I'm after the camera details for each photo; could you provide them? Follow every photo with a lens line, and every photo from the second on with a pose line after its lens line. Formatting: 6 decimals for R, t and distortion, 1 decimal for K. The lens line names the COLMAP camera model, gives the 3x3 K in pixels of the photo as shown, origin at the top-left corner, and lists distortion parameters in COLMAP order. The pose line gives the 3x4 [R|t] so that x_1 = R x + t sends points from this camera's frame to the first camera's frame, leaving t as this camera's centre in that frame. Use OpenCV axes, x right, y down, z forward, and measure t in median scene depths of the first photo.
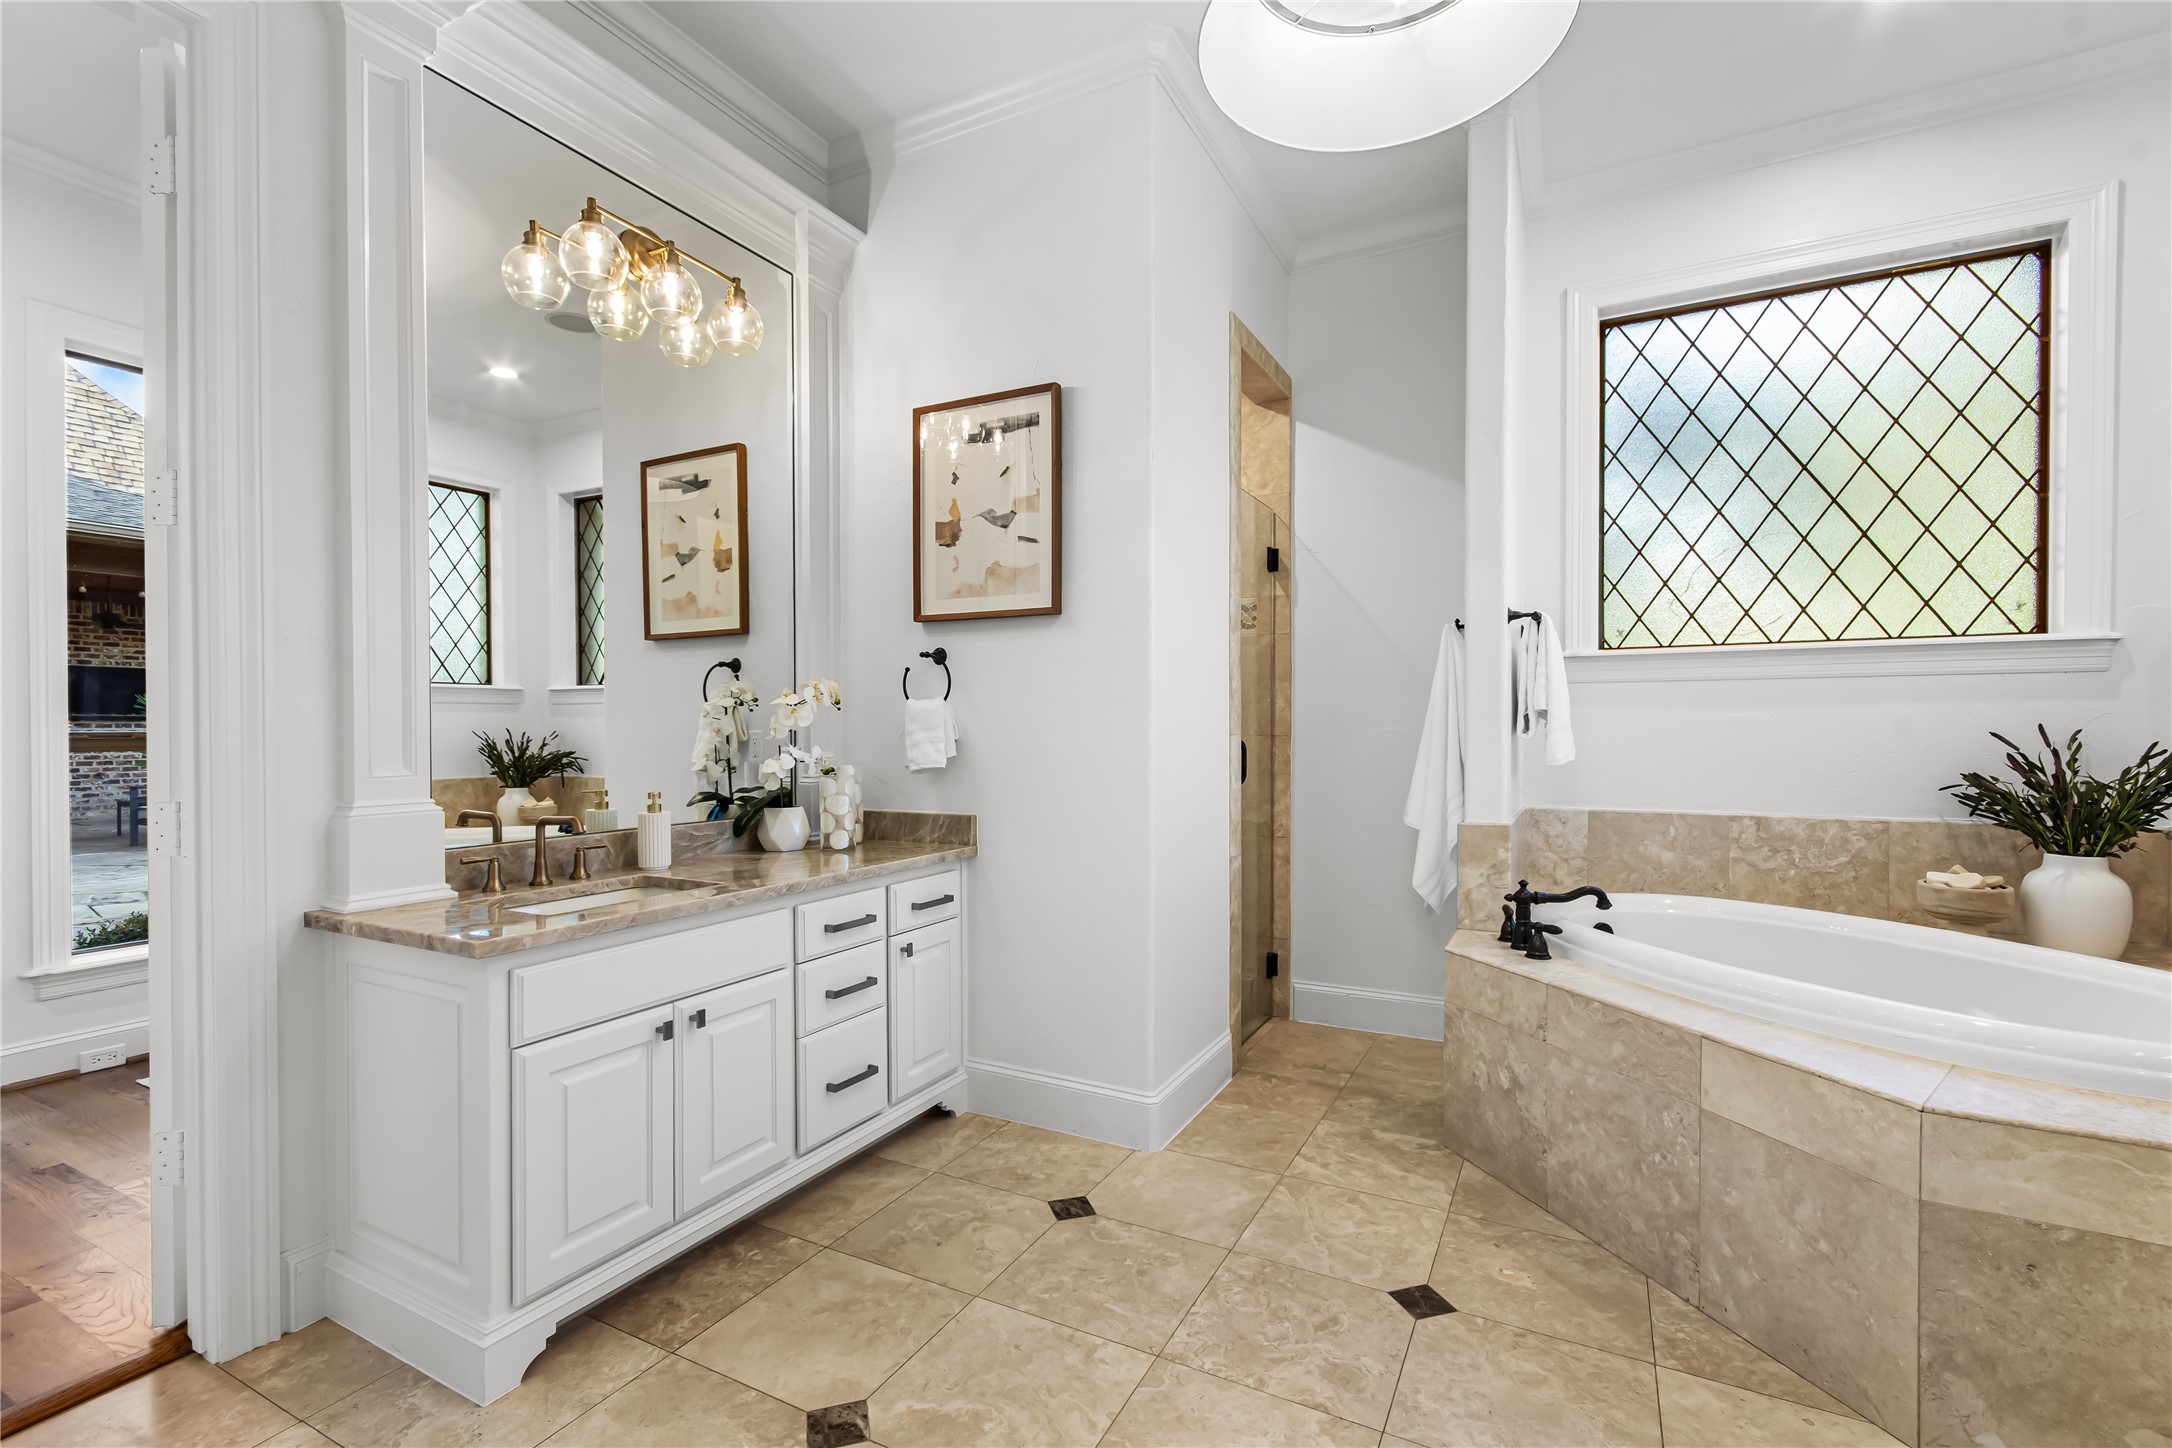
lens RADIAL K [[953.2, 0, 1071.5], [0, 953.2, 729.5], [0, 0, 1]] dist [0.001520, 0.000220]
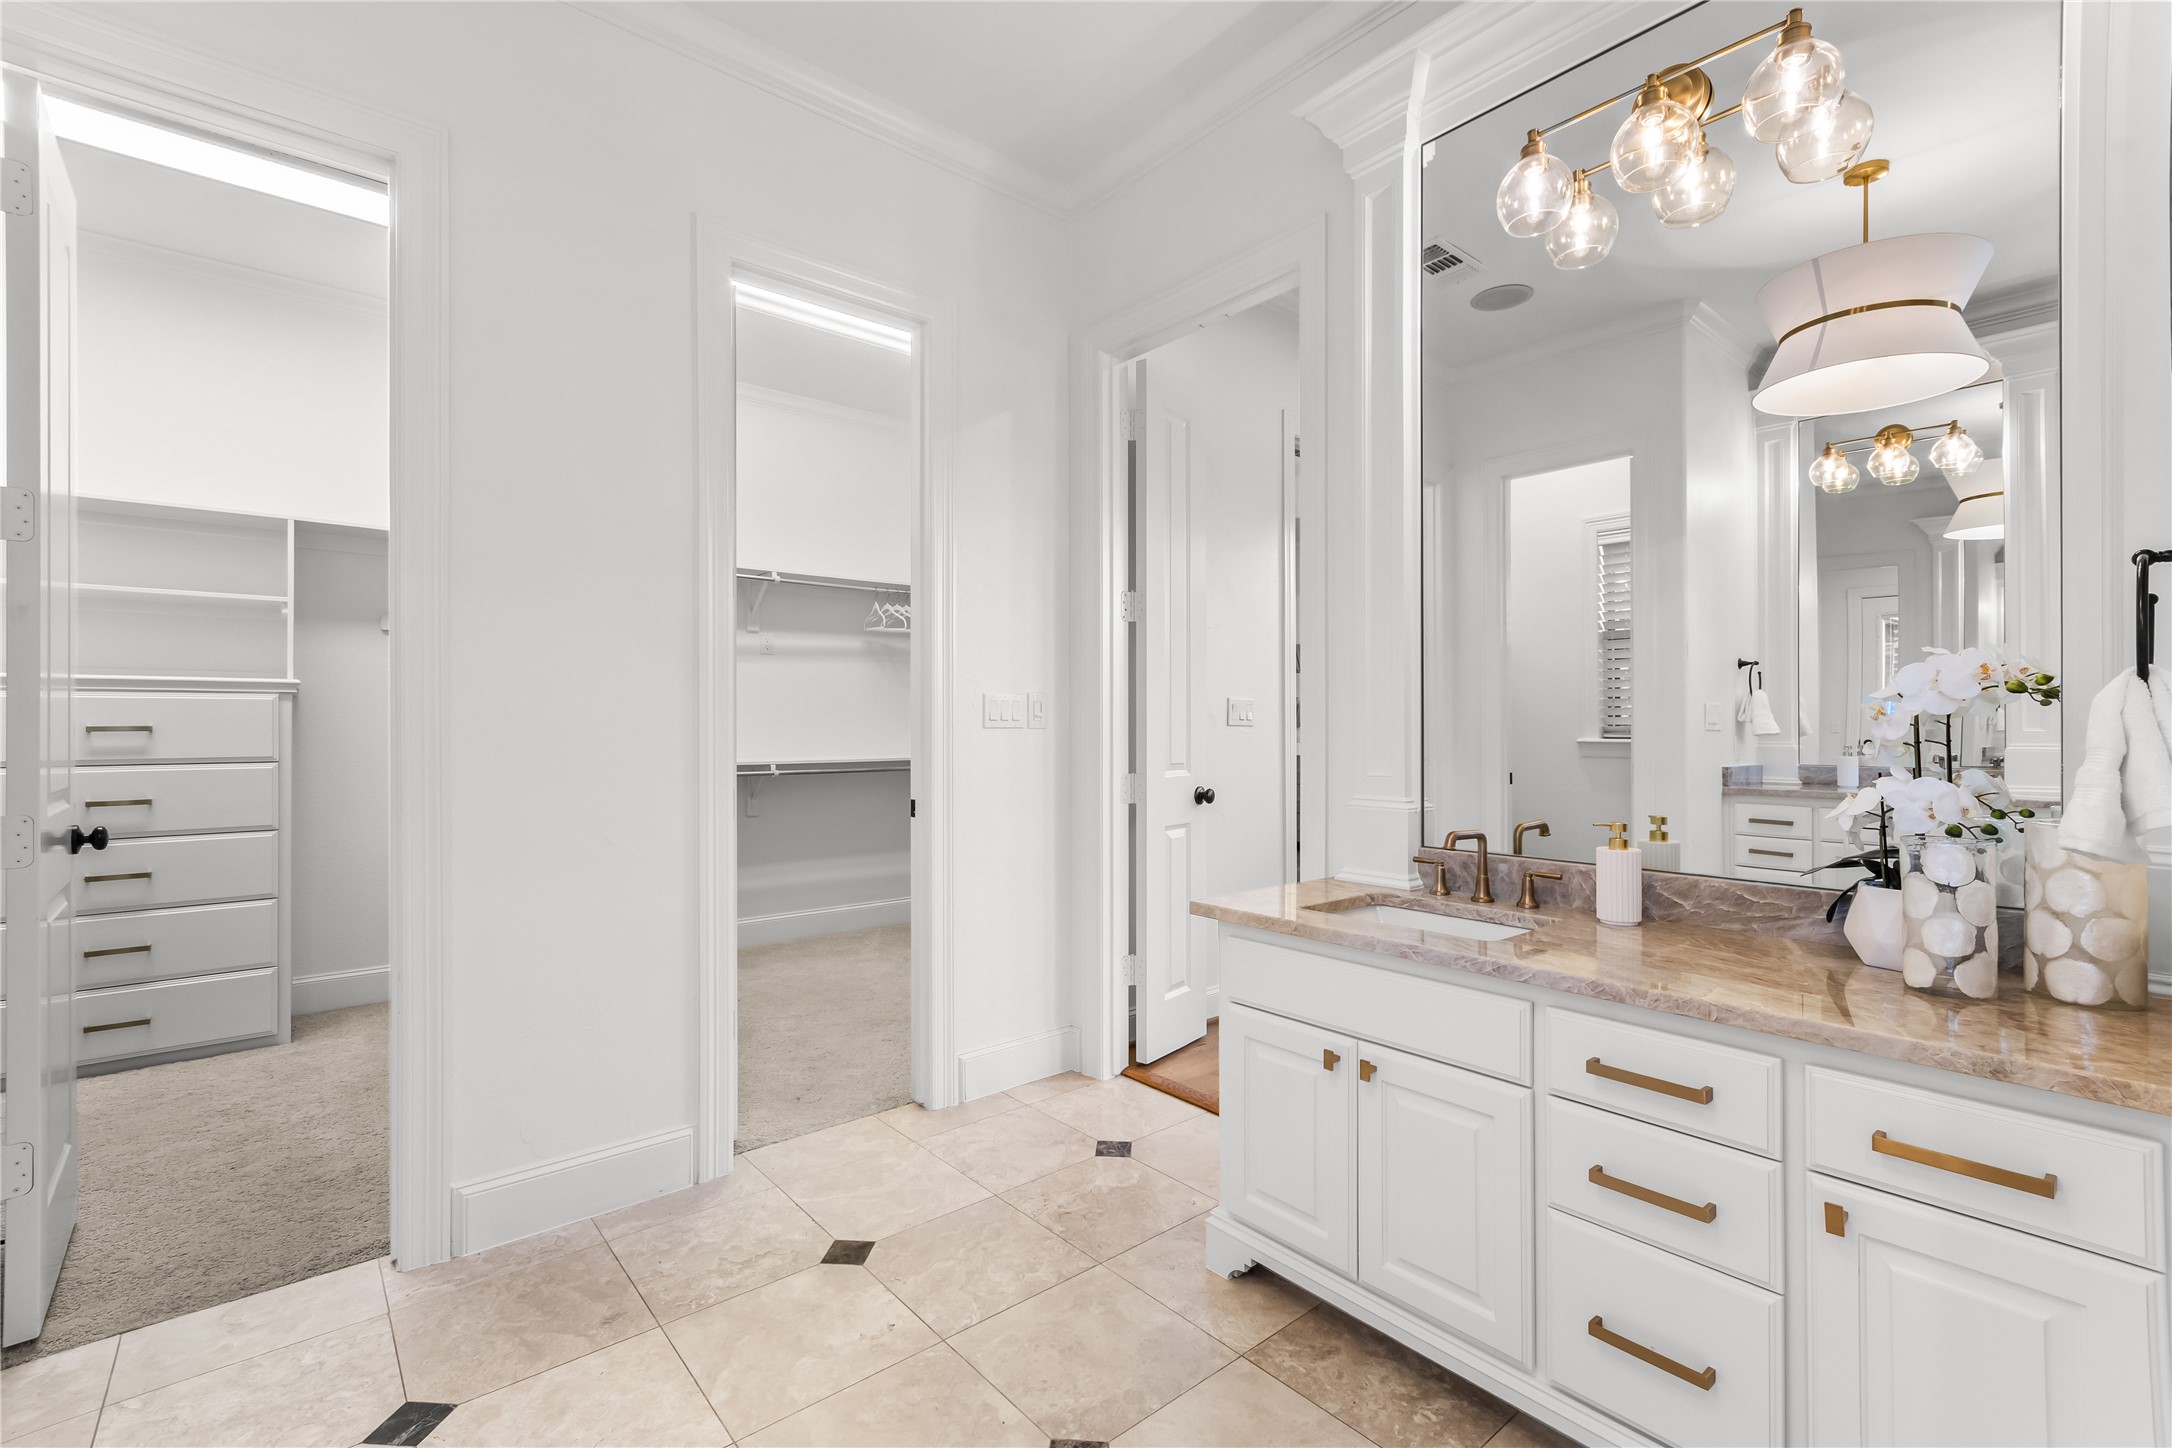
lens RADIAL K [[948.4, 0, 1091.2], [0, 948.4, 703.6], [0, 0, 1]] dist [0.000333, 0.000035]
pose [[-0.359772, -0.017313, -0.932880, 0.475678], [0.002031, 0.999811, -0.019339, -0.017526], [0.933038, -0.008853, -0.359669, 0.977534]]
